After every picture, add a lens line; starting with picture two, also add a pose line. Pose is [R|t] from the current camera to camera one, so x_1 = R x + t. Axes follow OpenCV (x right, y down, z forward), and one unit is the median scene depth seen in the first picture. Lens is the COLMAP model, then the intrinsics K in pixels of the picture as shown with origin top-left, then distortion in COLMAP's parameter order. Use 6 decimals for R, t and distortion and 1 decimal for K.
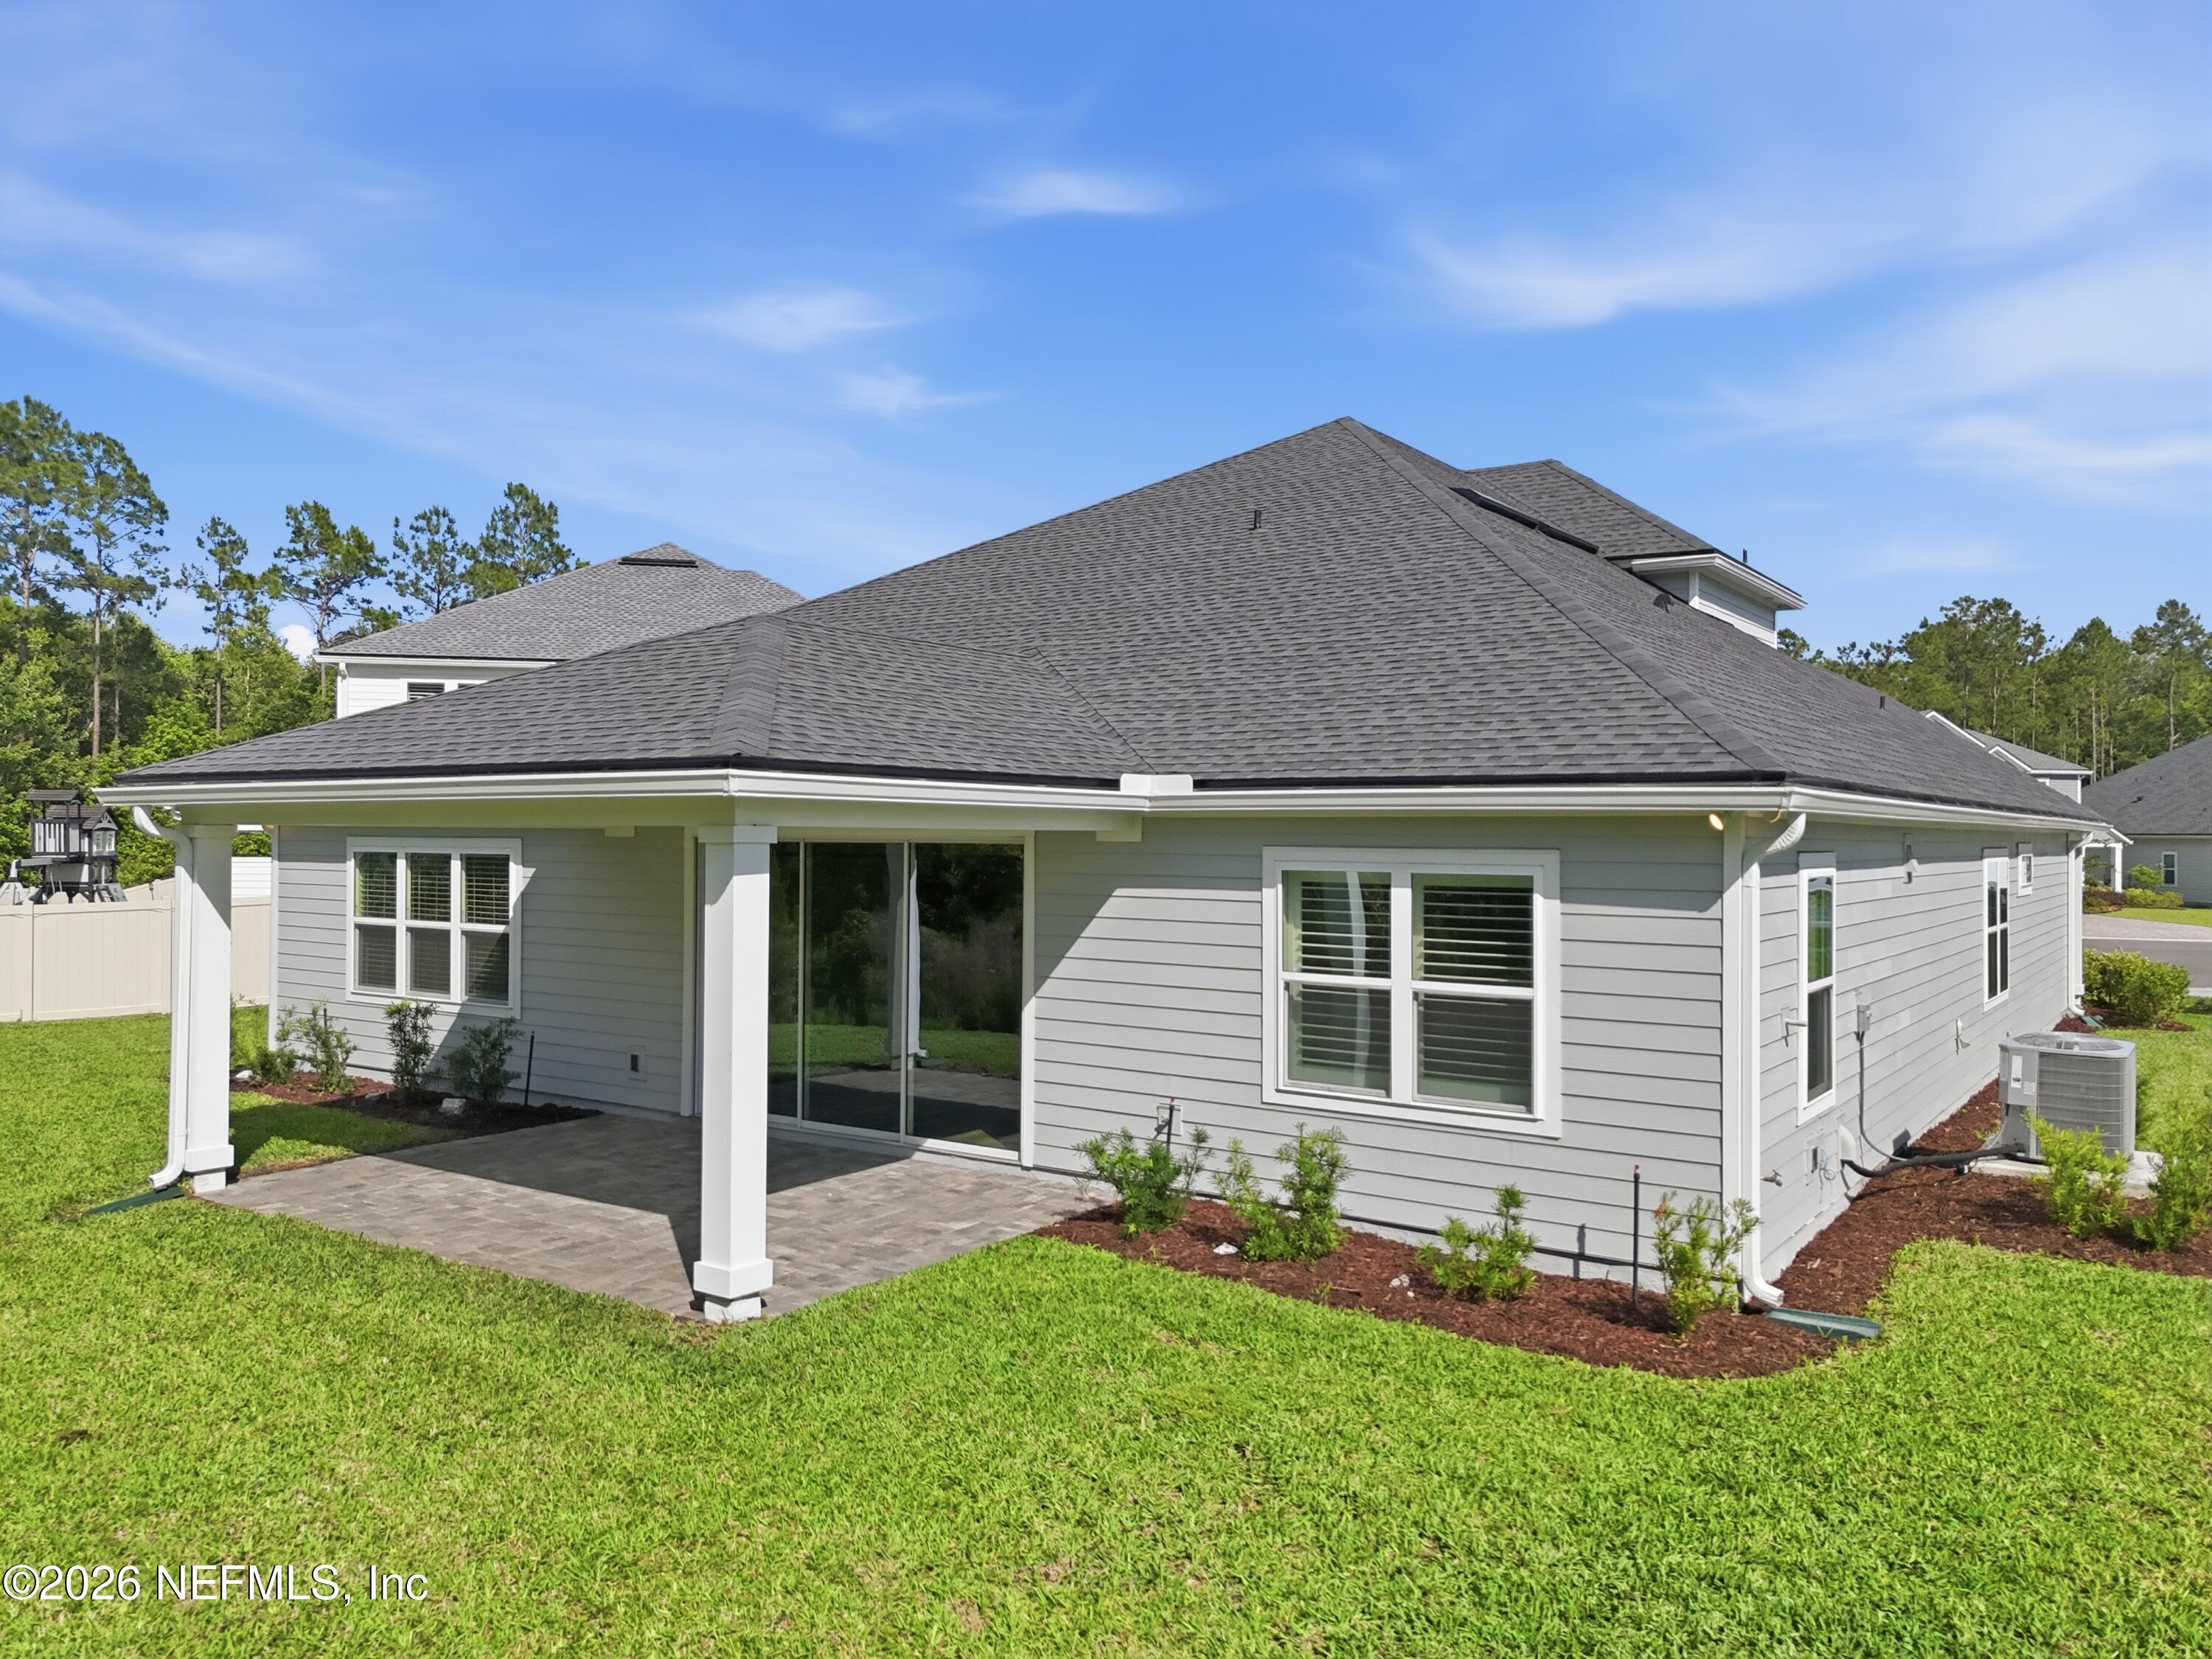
lens RADIAL K [[1638.2, 0, 1106.0], [0, 1638.2, 829.5], [0, 0, 1]] dist [0.067930, -0.070613]
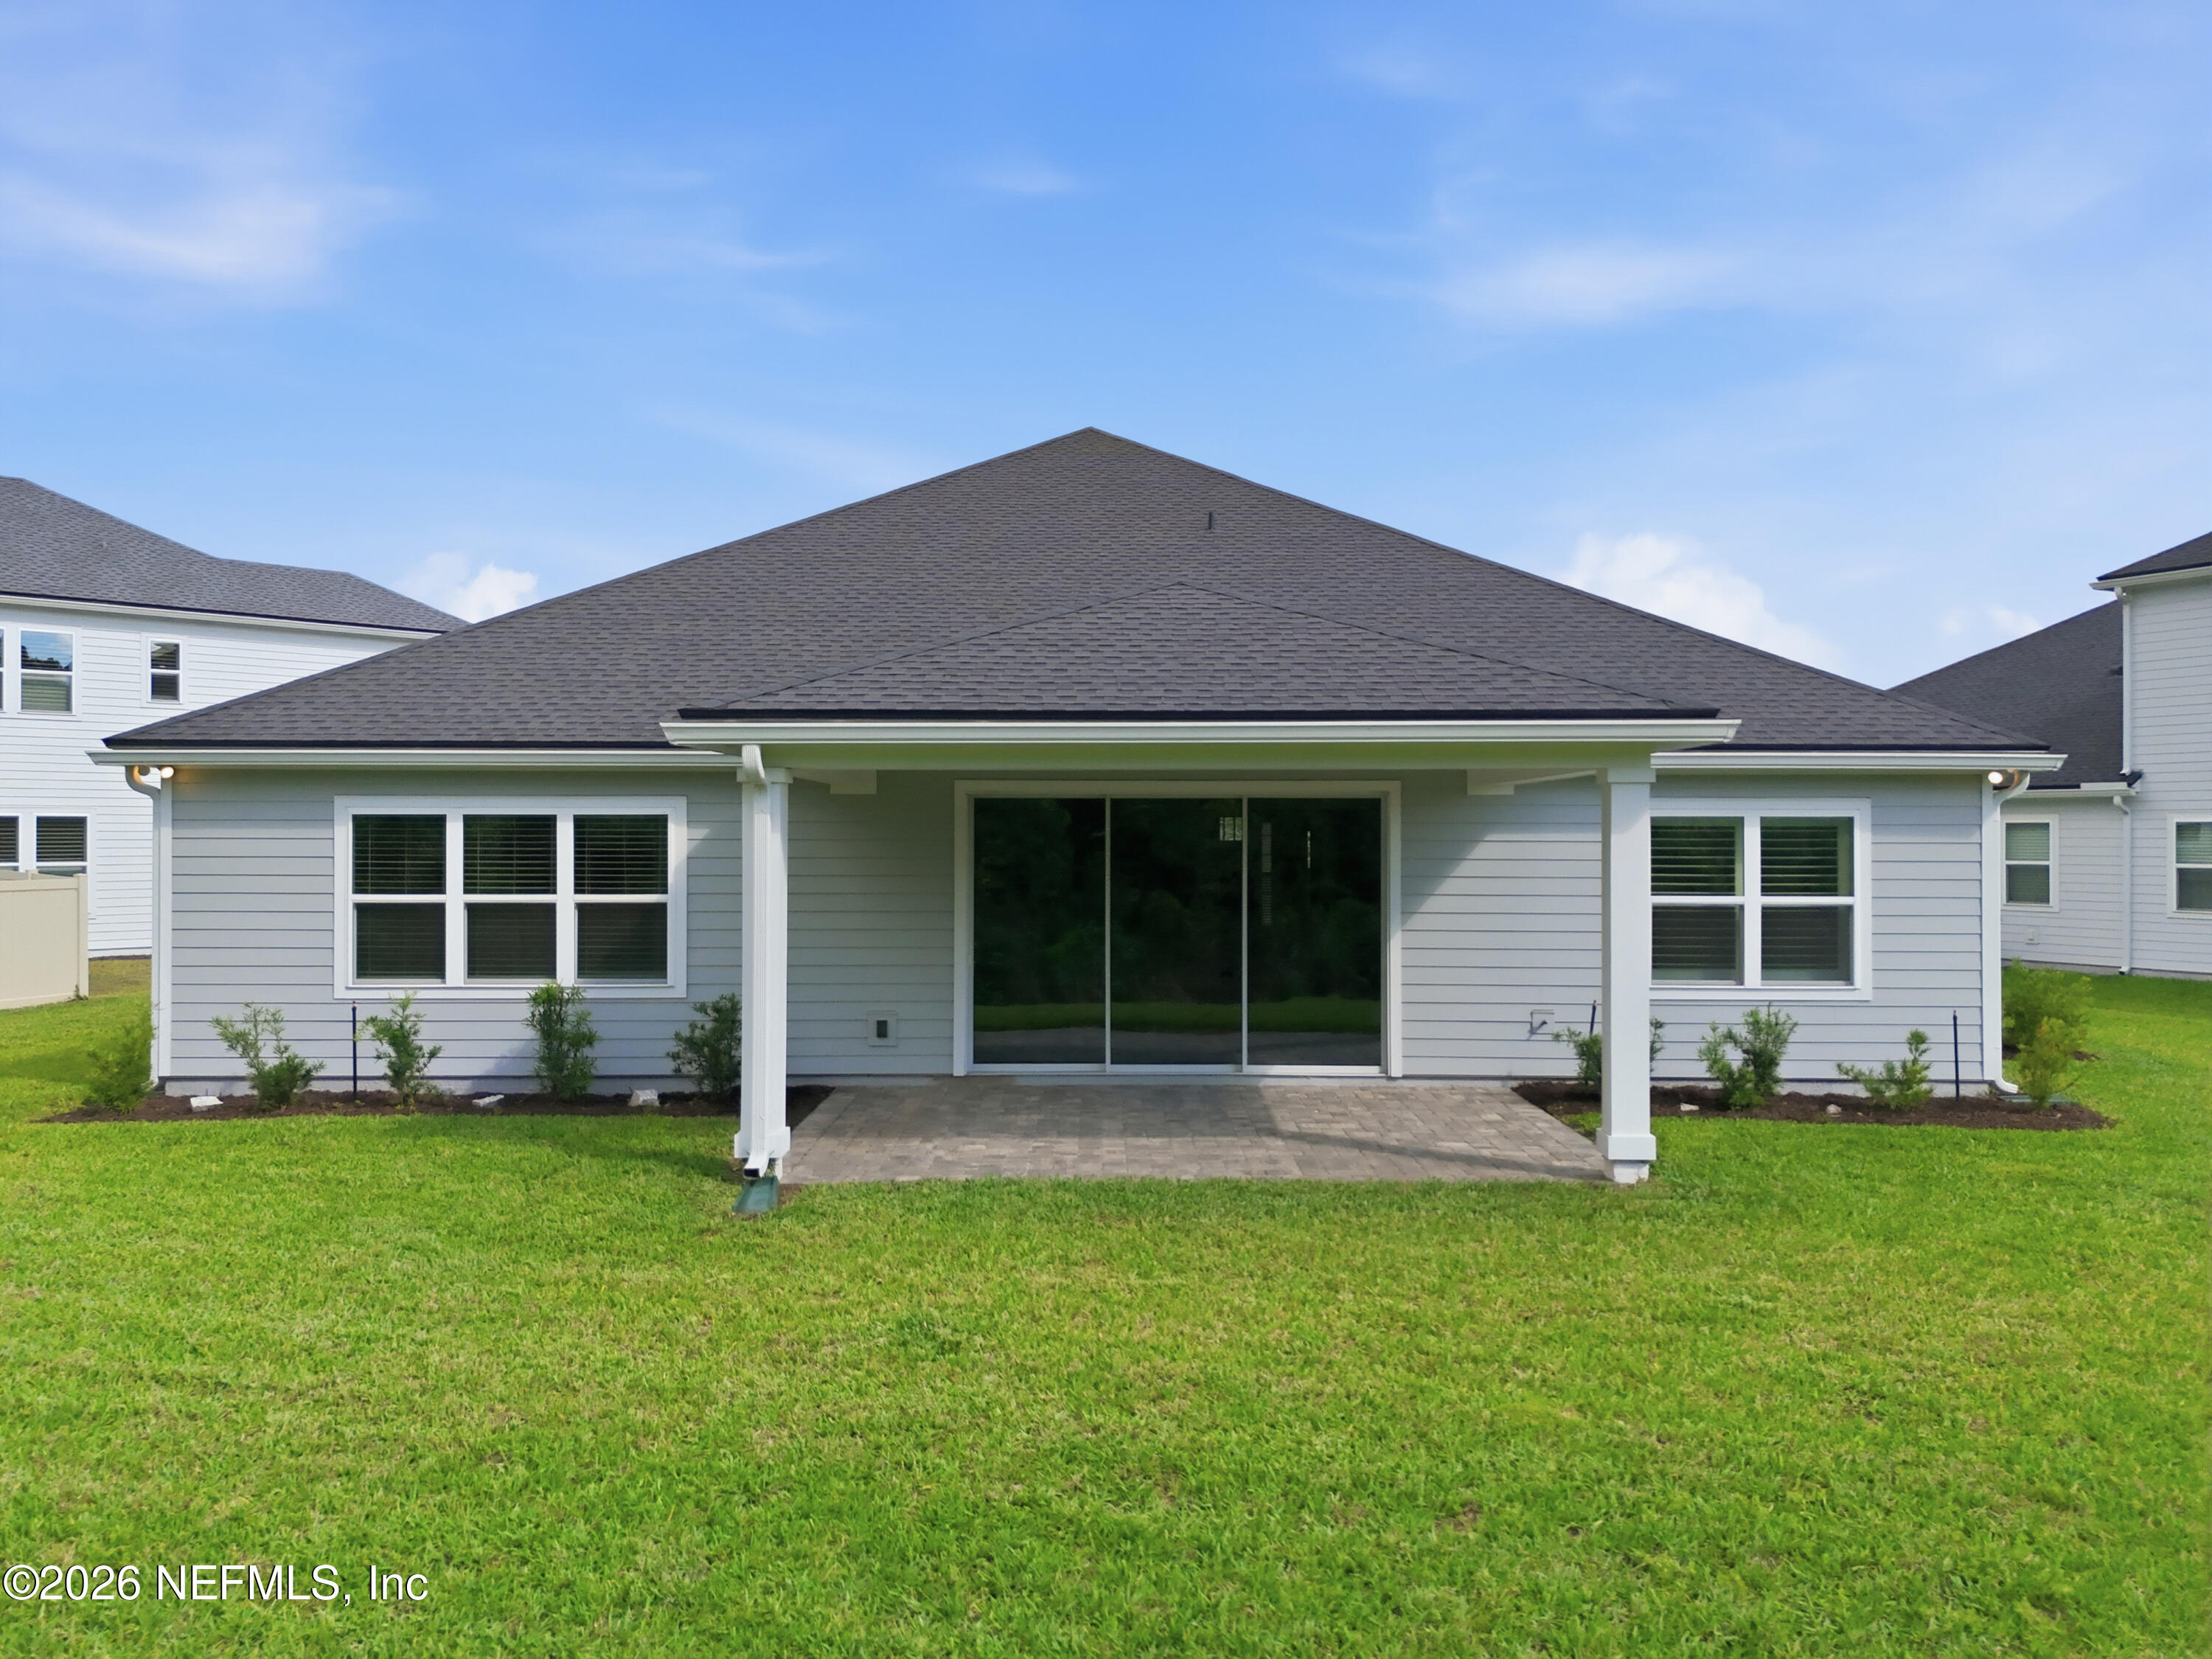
lens RADIAL K [[1638.2, 0, 1106.0], [0, 1638.2, 829.5], [0, 0, 1]] dist [0.067930, -0.070613]
pose [[0.819108, -0.006568, 0.573601, -1.005354], [0.005373, 0.999978, 0.003777, 0.028021], [-0.573614, -0.000012, 0.819126, 0.191105]]
